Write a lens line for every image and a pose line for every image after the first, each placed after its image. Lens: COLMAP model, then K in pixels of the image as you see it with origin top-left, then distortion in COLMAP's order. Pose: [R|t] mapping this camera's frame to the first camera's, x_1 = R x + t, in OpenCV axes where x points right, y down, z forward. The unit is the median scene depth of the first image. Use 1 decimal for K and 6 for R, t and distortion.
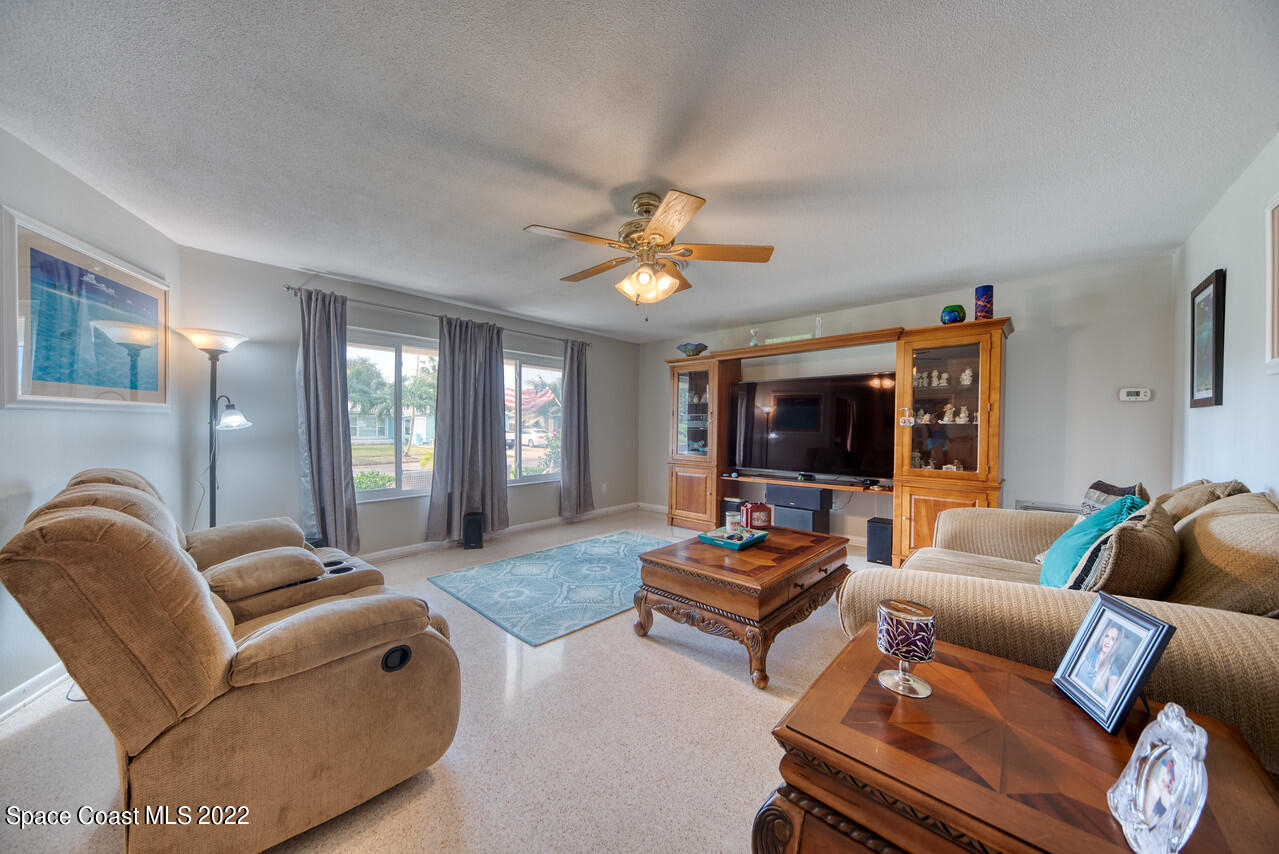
lens RADIAL K [[439.2, 0, 640.9], [0, 439.2, 427.7], [0, 0, 1]] dist [0.008005, 0.000781]
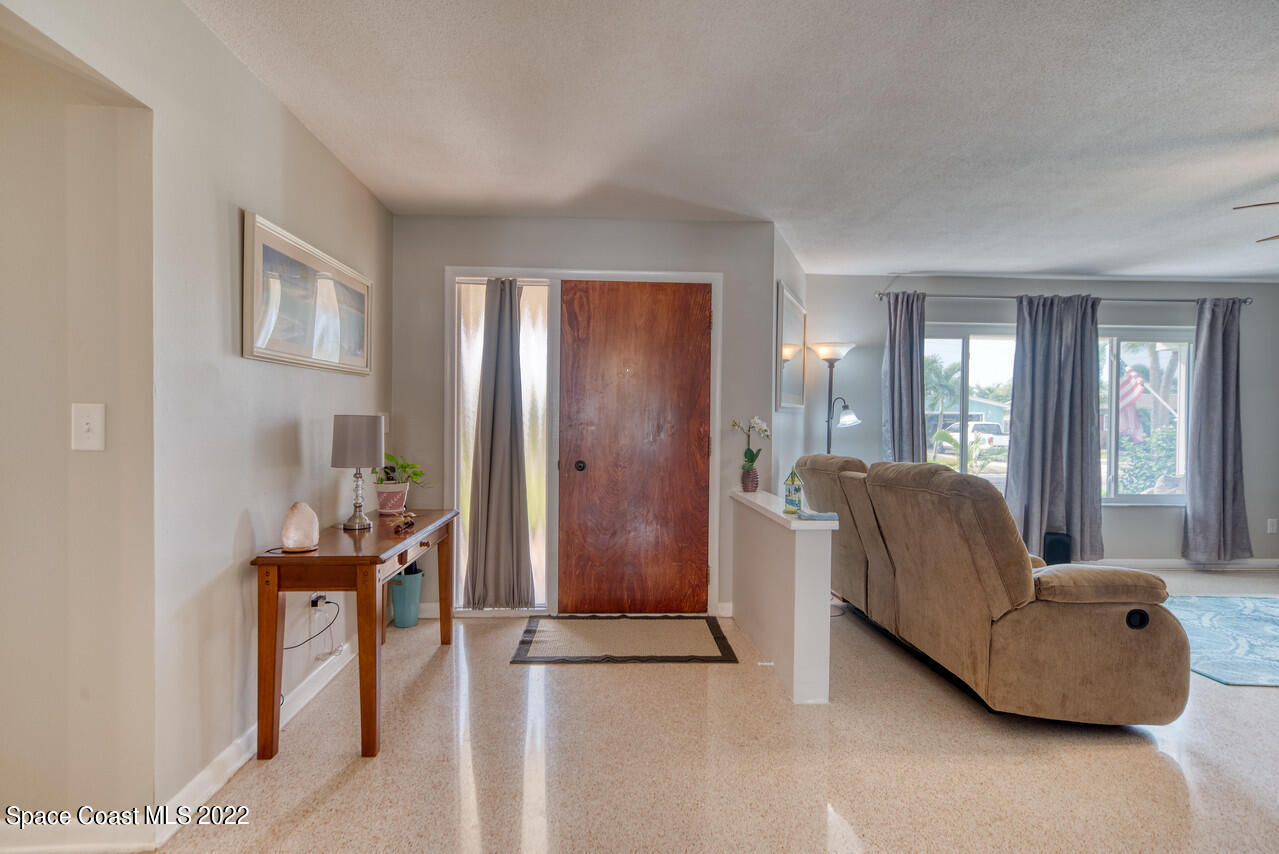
lens RADIAL K [[651.0, 0, 630.1], [0, 651.0, 427.3], [0, 0, 1]] dist [0.027487, 0.000559]
pose [[0.713071, 0.011429, -0.700998, -0.098357], [-0.010509, 0.999929, 0.005613, 0.001010], [0.701013, 0.003364, 0.713141, -0.448324]]
